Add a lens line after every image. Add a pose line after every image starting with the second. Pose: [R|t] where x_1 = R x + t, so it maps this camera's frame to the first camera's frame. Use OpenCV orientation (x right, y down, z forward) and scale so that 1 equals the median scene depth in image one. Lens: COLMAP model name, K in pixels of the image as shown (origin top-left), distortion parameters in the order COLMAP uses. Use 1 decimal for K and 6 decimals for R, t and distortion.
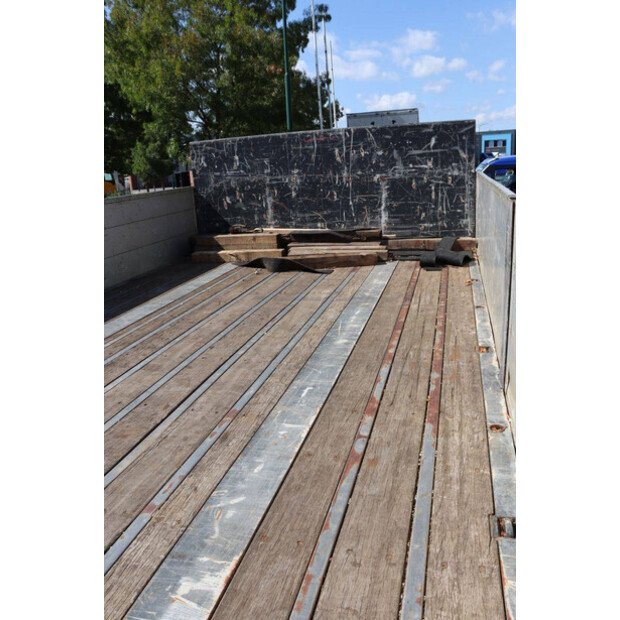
lens RADIAL K [[519.3, 0, 310.0], [0, 519.3, 310.0], [0, 0, 1]] dist [-0.159733, 0.161594]
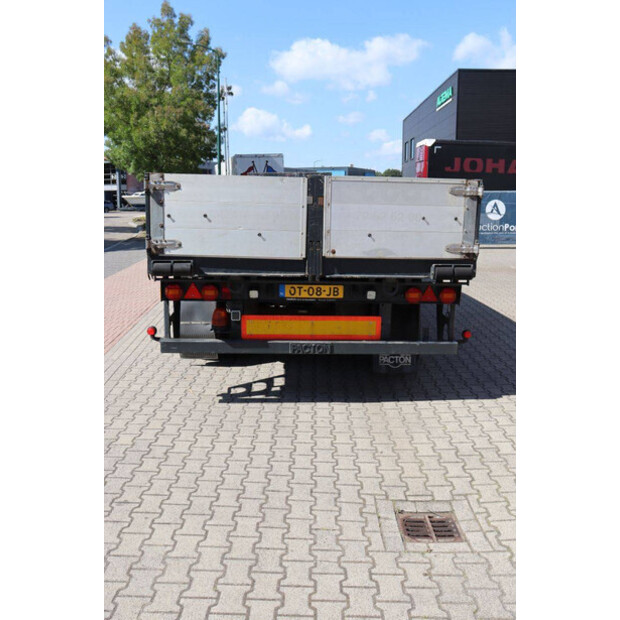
lens RADIAL K [[605.1, 0, 310.0], [0, 605.1, 310.0], [0, 0, 1]] dist [-0.092252, -0.000768]
pose [[0.952197, 0.019635, 0.304852, -0.277765], [0.009986, 0.995398, -0.095301, 0.260275], [-0.305321, 0.093790, 0.947620, -0.753509]]
